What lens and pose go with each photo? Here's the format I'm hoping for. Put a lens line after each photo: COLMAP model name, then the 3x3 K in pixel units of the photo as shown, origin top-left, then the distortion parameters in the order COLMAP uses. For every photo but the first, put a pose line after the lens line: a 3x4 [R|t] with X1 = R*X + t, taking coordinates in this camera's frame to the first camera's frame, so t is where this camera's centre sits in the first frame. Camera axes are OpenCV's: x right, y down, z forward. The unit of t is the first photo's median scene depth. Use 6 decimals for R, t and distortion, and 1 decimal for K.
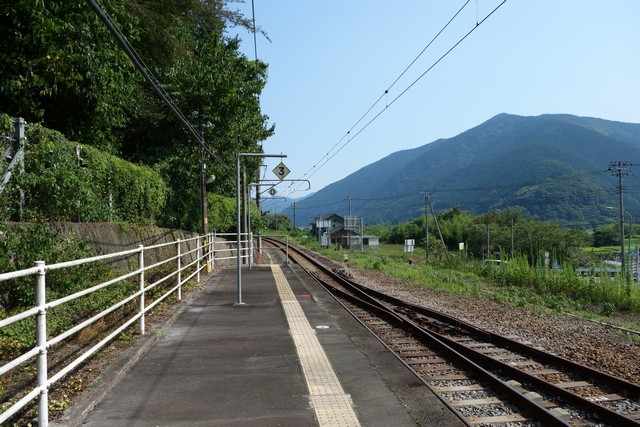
lens RADIAL K [[510.6, 0, 318.4], [0, 510.6, 213.1], [0, 0, 1]] dist [0.003349, 0.000902]
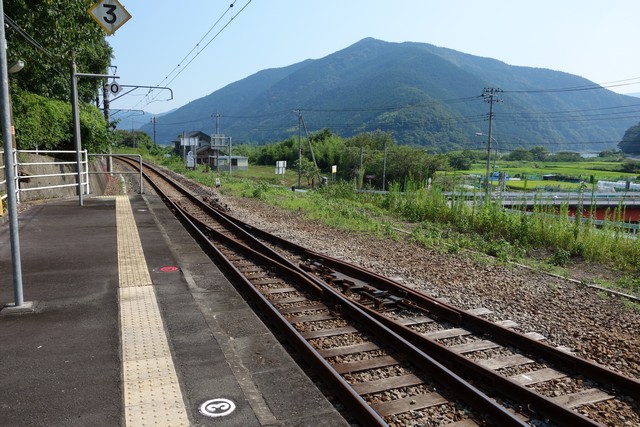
lens RADIAL K [[512.9, 0, 319.8], [0, 512.9, 213.3], [0, 0, 1]] dist [-0.004025, -0.002645]
pose [[0.965775, -0.007095, 0.259284, -0.002583], [-0.033062, 0.988105, 0.150185, 0.003452], [-0.257265, -0.153617, 0.954053, 0.101997]]
